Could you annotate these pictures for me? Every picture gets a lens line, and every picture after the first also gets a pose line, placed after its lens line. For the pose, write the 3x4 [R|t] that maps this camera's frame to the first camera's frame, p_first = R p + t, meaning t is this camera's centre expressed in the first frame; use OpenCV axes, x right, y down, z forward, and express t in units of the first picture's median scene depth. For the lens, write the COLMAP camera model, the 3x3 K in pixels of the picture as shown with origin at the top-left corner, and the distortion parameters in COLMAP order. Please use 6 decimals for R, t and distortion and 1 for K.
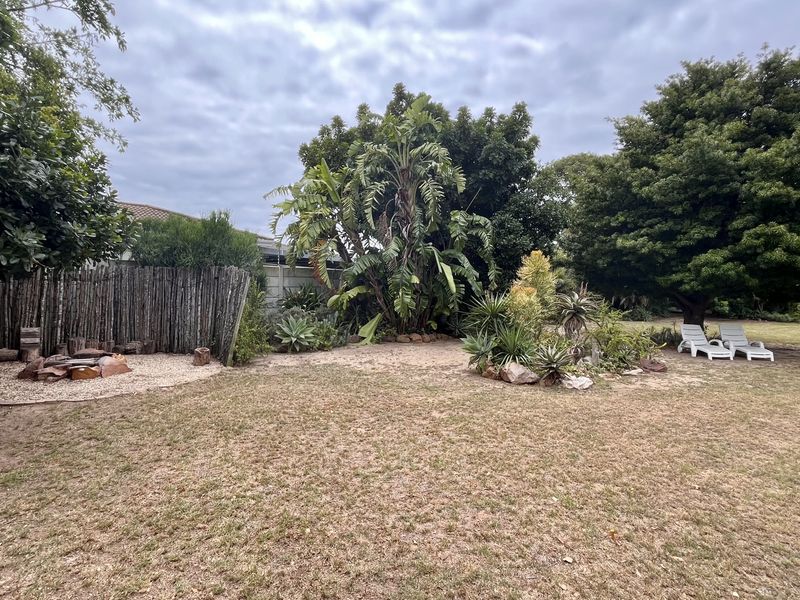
lens RADIAL K [[439.6, 0, 397.0], [0, 439.6, 303.0], [0, 0, 1]] dist [-0.005629, 0.006266]
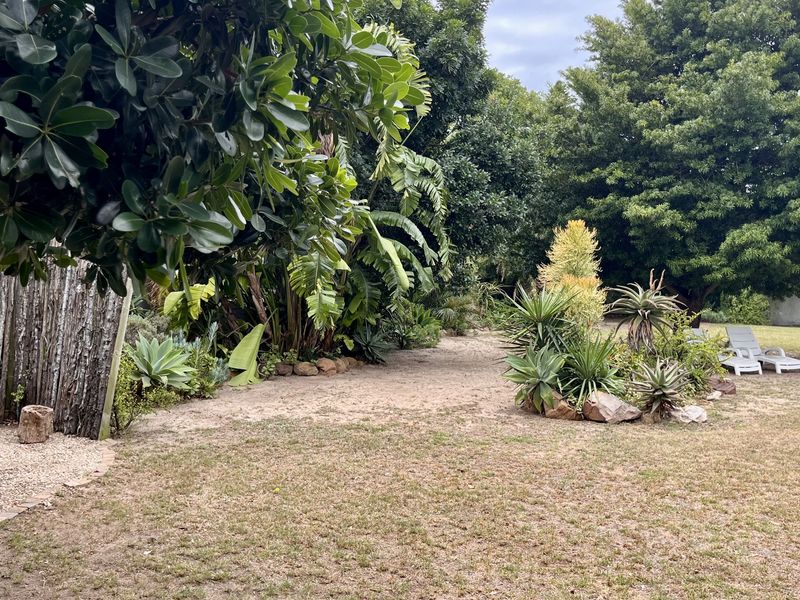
lens RADIAL K [[816.1, 0, 403.2], [0, 816.1, 310.1], [0, 0, 1]] dist [0.044719, 0.000000]
pose [[0.897916, -0.019756, 0.439723, -0.369392], [0.015789, 0.999795, 0.012677, -0.004674], [-0.439884, -0.004439, 0.898044, 0.019614]]
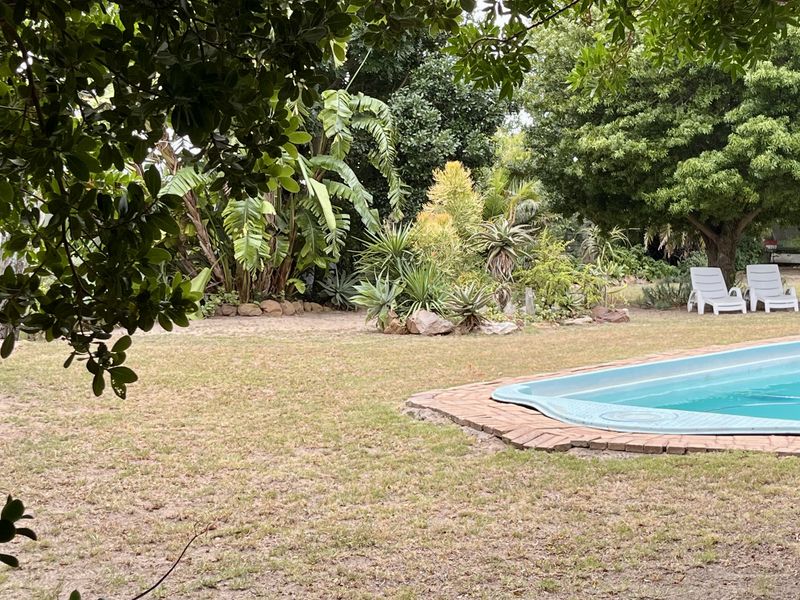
lens RADIAL K [[1409.3, 0, 402.2], [0, 1409.3, 314.9], [0, 0, 1]] dist [0.132141, 0.000000]
pose [[0.977543, -0.042257, 0.206456, -0.197816], [0.037853, 0.998965, 0.025234, 0.054436], [-0.207308, -0.016852, 0.978130, -0.989705]]
